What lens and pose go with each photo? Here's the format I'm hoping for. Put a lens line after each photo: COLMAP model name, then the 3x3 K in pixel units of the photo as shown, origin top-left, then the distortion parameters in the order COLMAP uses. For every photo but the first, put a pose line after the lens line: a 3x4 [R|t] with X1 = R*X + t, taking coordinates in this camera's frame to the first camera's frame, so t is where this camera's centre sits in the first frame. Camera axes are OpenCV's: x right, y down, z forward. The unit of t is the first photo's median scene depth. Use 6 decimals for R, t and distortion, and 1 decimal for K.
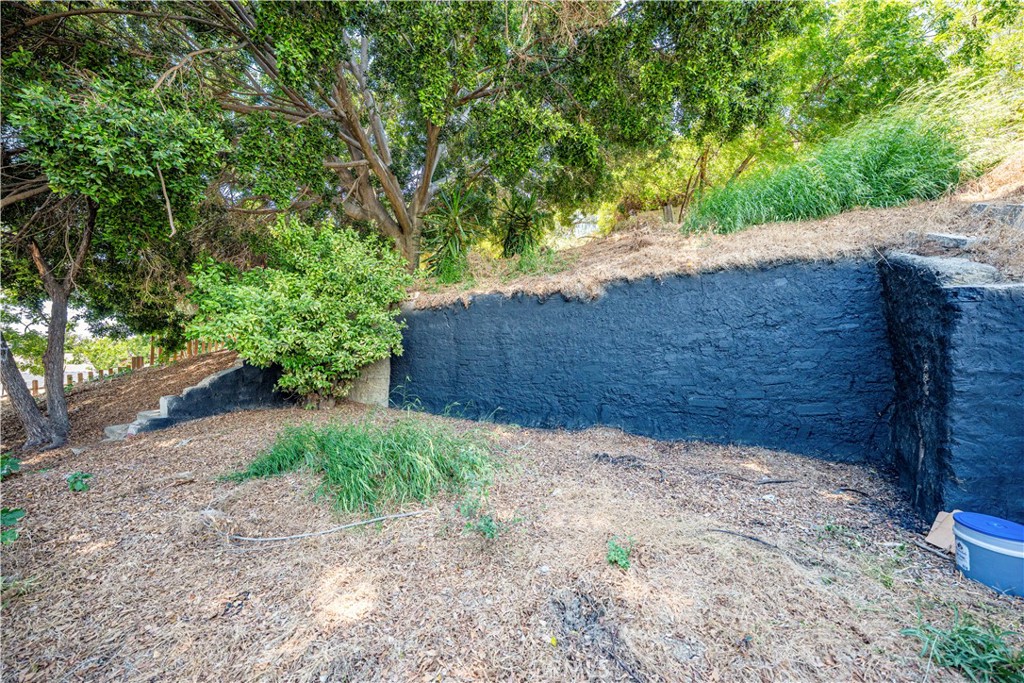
lens RADIAL K [[355.2, 0, 512.9], [0, 355.2, 342.0], [0, 0, 1]] dist [-0.003470, 0.001135]
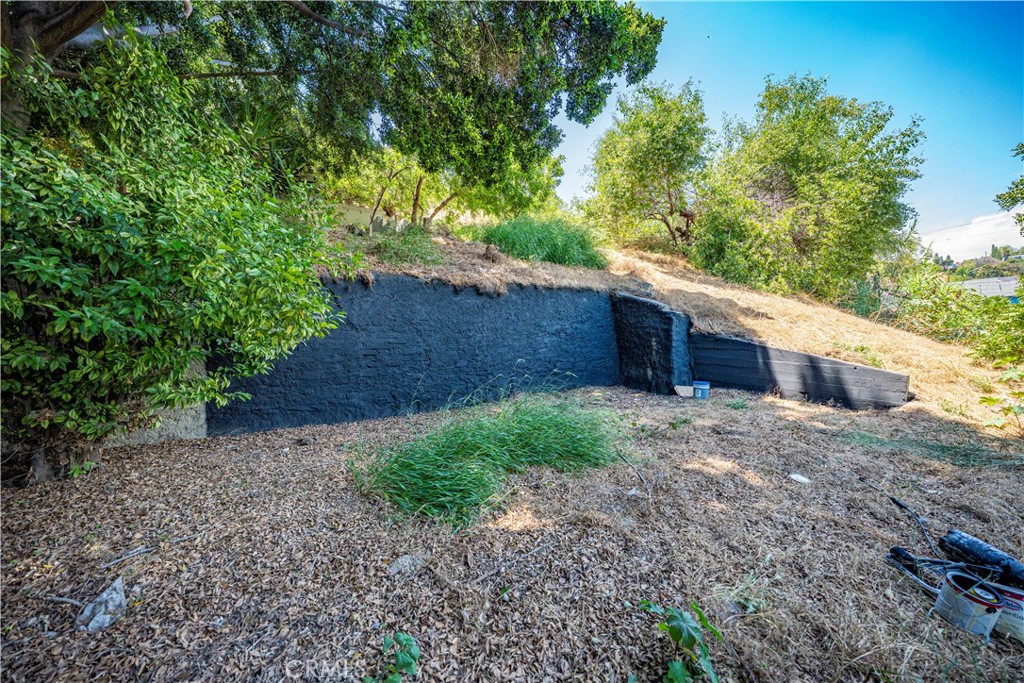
lens RADIAL K [[355.2, 0, 513.1], [0, 355.2, 338.9], [0, 0, 1]] dist [-0.003470, 0.001135]
pose [[0.438461, -0.004830, 0.898737, -1.015209], [0.000036, 0.999986, 0.005357, 0.029972], [-0.898750, -0.002317, 0.438455, 0.460347]]
